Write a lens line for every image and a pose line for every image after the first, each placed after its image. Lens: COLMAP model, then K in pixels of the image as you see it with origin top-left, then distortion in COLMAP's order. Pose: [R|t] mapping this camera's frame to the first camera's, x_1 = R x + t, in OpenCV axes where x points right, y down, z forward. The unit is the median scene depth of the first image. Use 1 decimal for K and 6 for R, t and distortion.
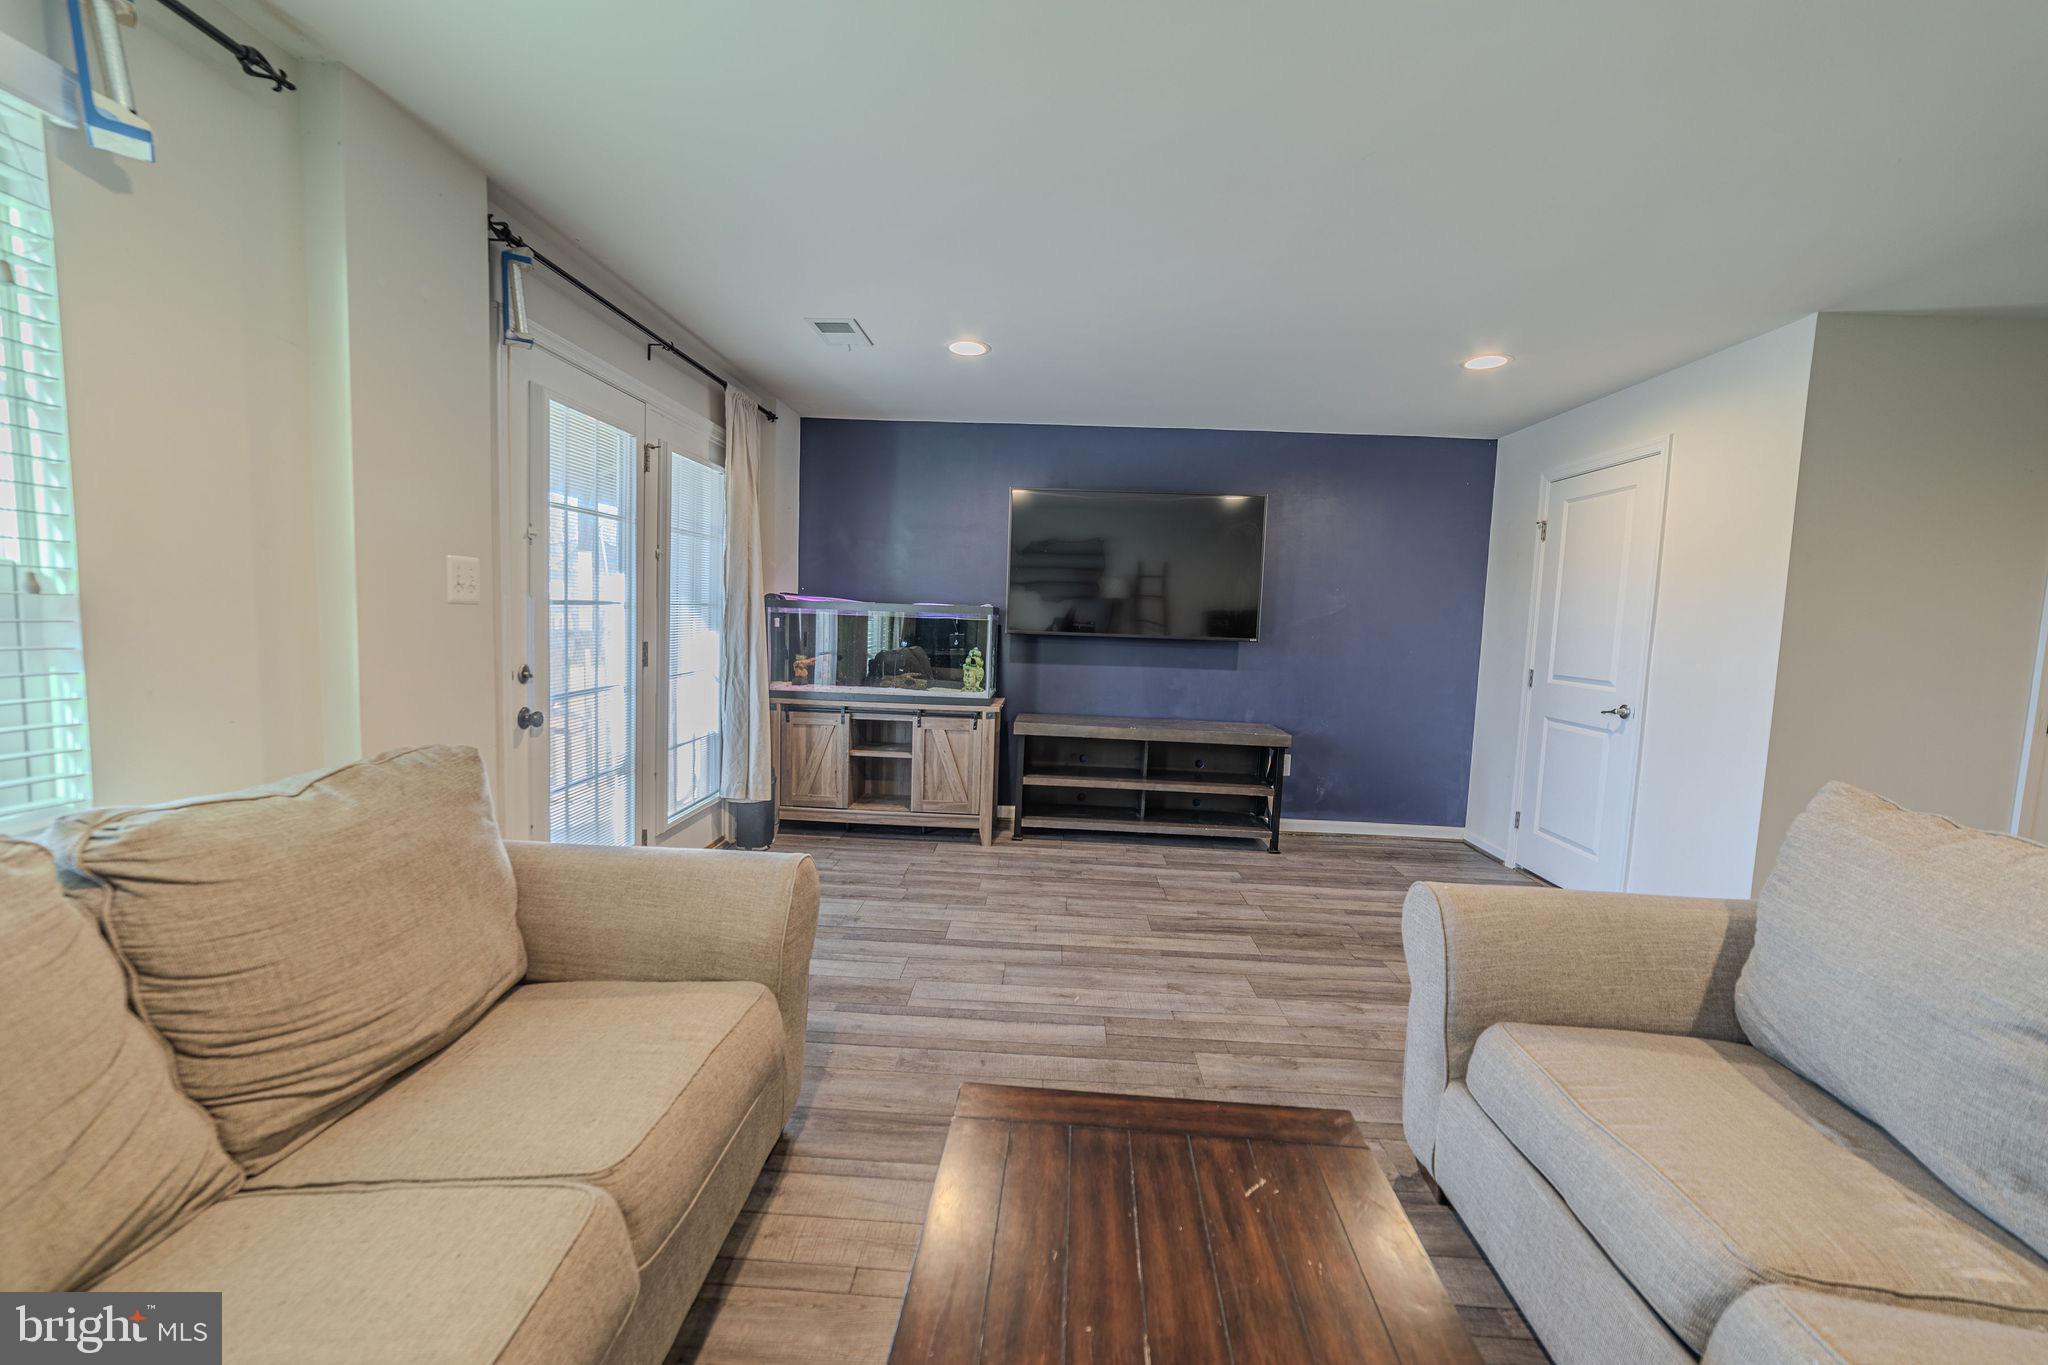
lens RADIAL K [[795.3, 0, 1021.7], [0, 795.3, 678.9], [0, 0, 1]] dist [-0.024065, 0.009461]
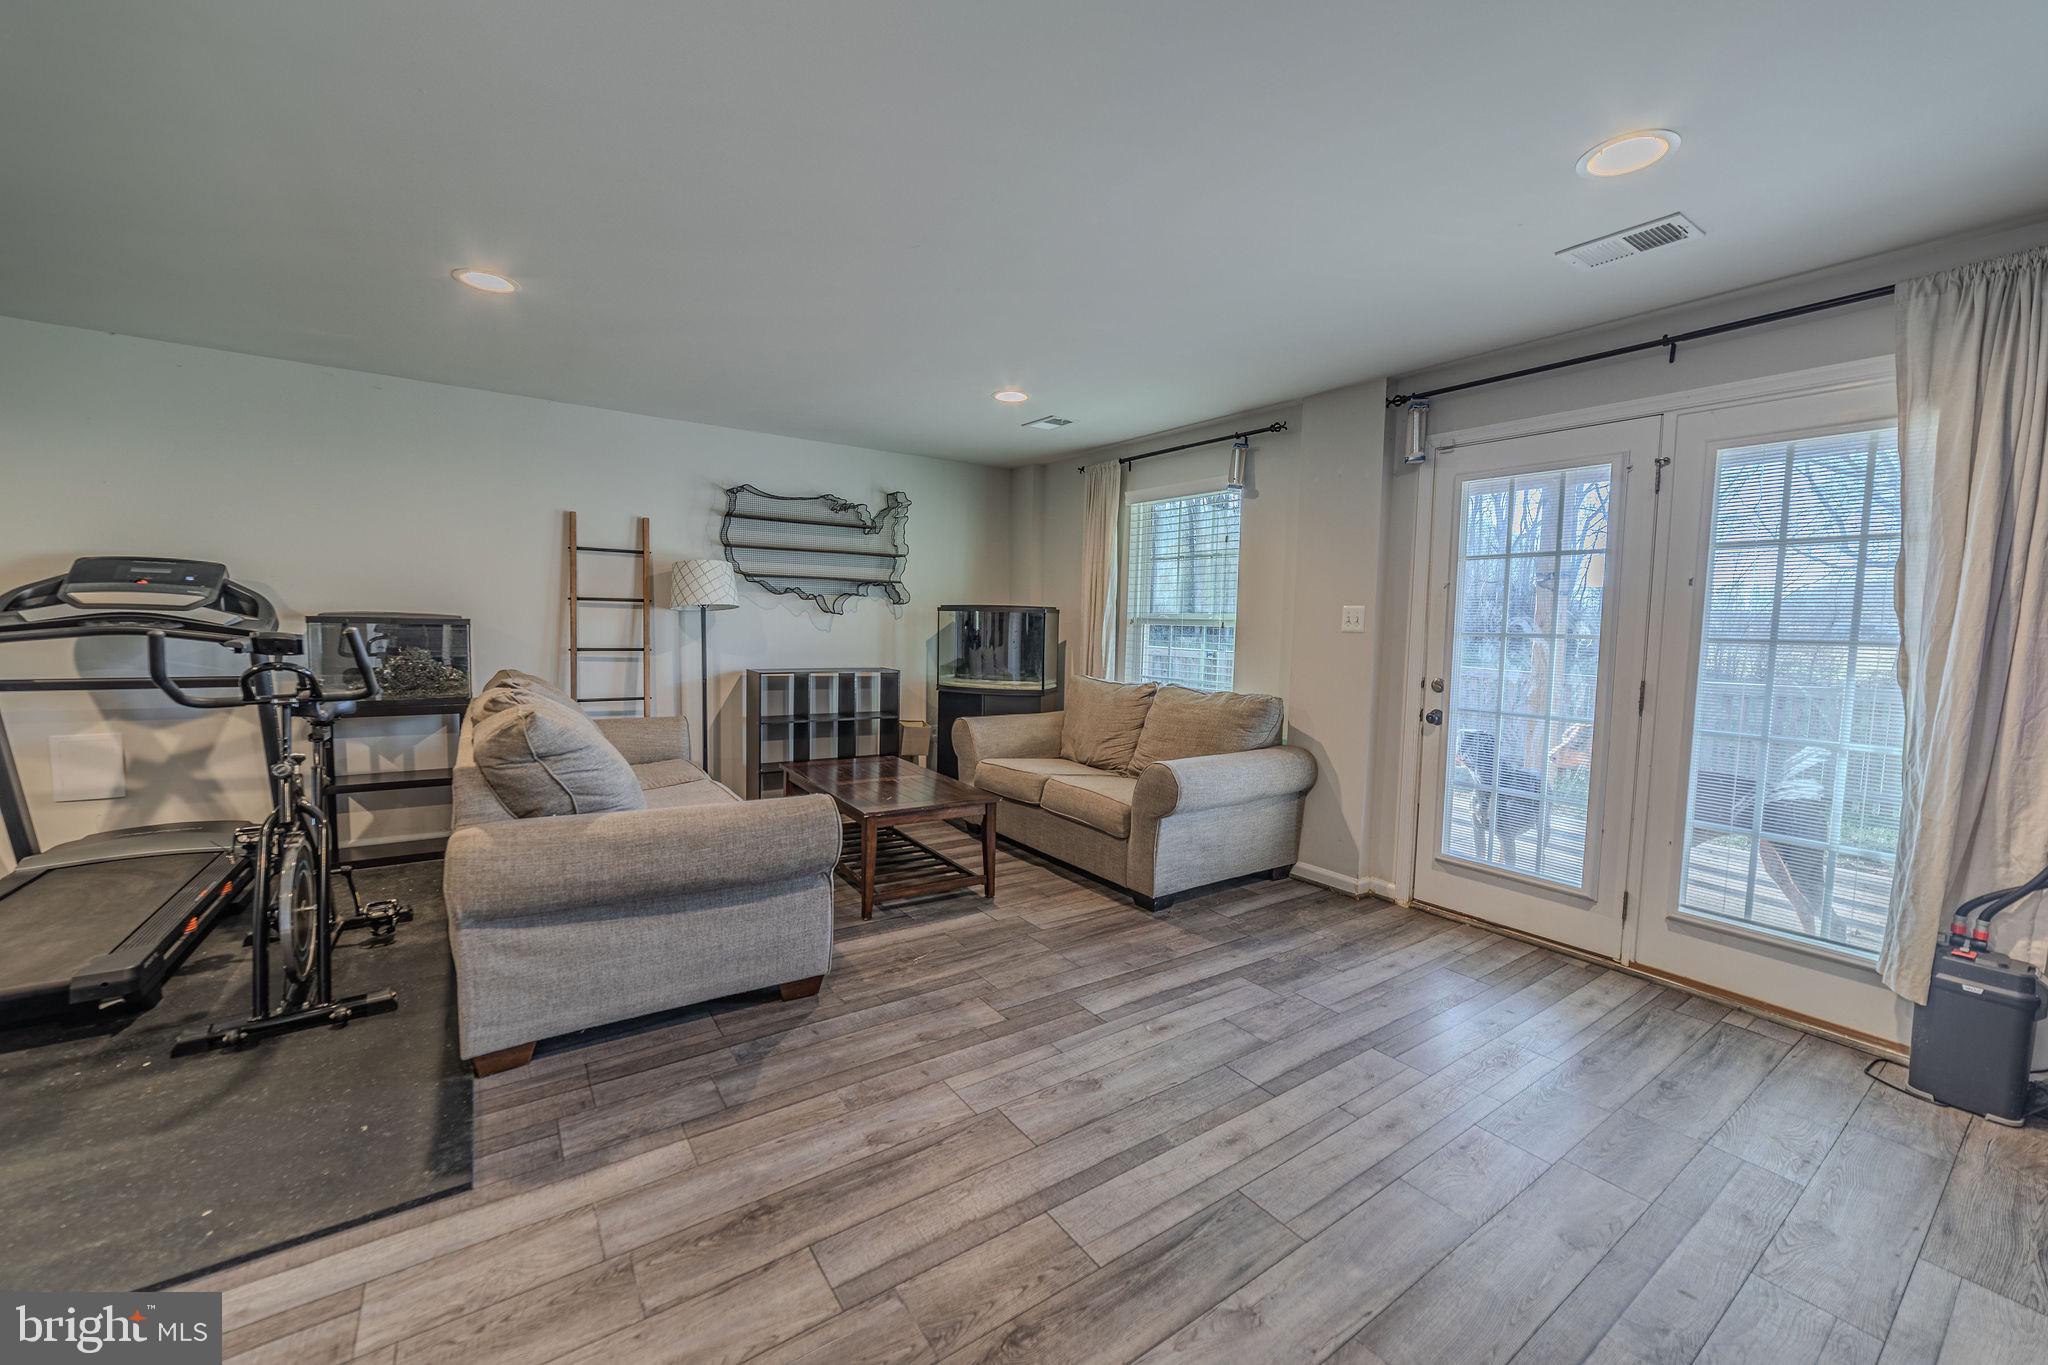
lens RADIAL K [[795.3, 0, 1021.7], [0, 795.3, 678.9], [0, 0, 1]] dist [-0.024065, 0.009461]
pose [[-0.795265, -0.014811, -0.606081, 0.798665], [-0.106188, 0.987650, 0.115198, -0.099884], [0.596890, 0.155972, -0.787017, 1.659263]]
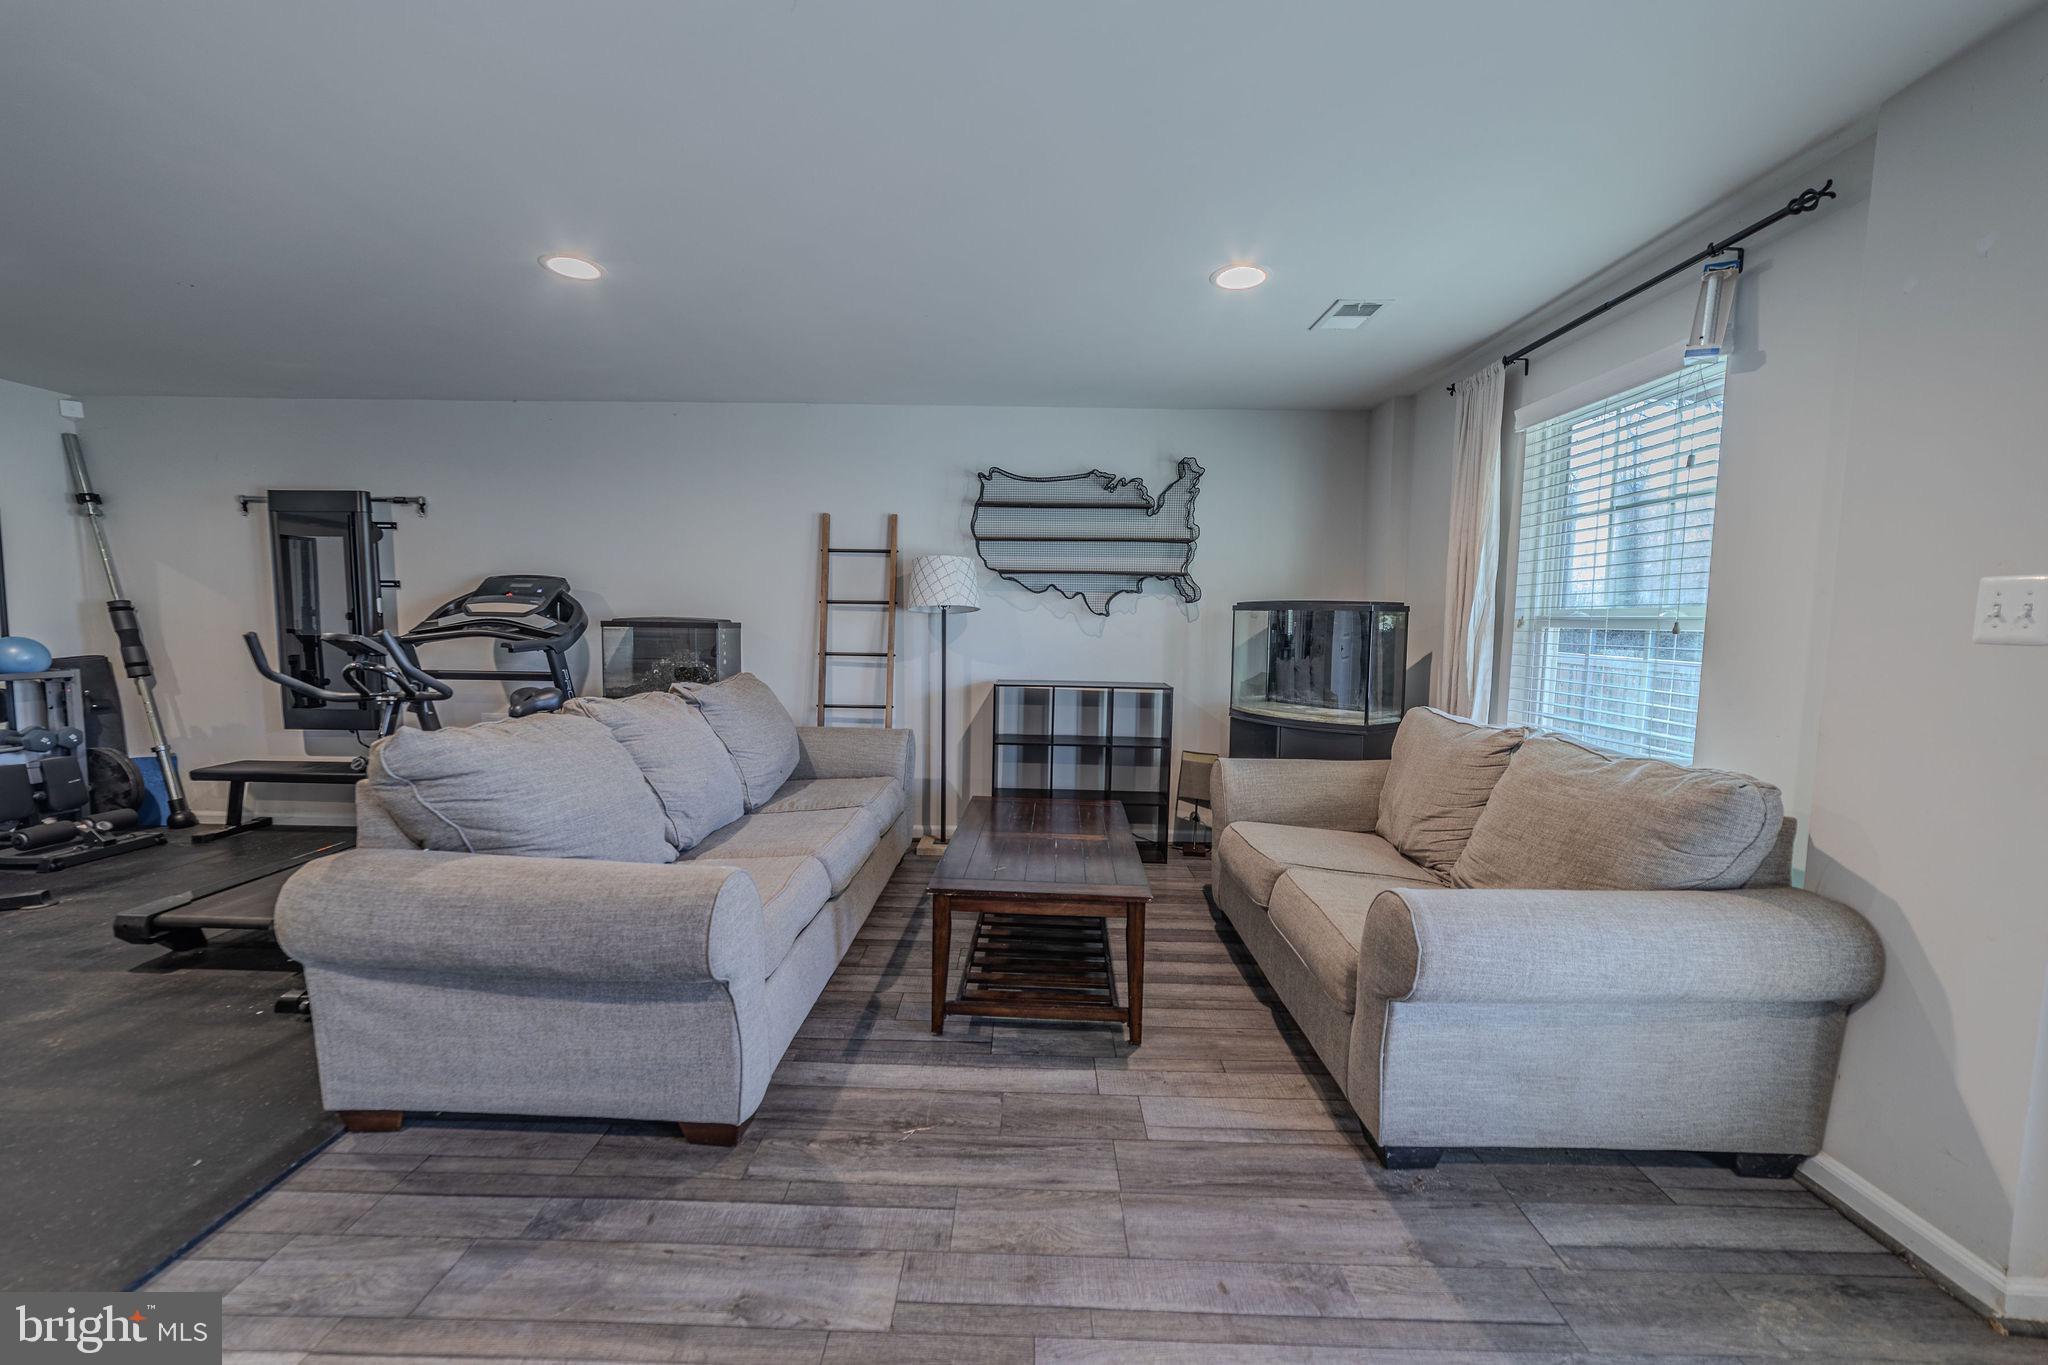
lens RADIAL K [[795.3, 0, 1021.7], [0, 795.3, 678.9], [0, 0, 1]] dist [-0.024065, 0.009461]
pose [[-0.997982, -0.053679, -0.033923, 0.152967], [-0.058443, 0.985372, 0.160084, -0.105055], [0.024833, 0.161743, -0.986520, 1.403753]]
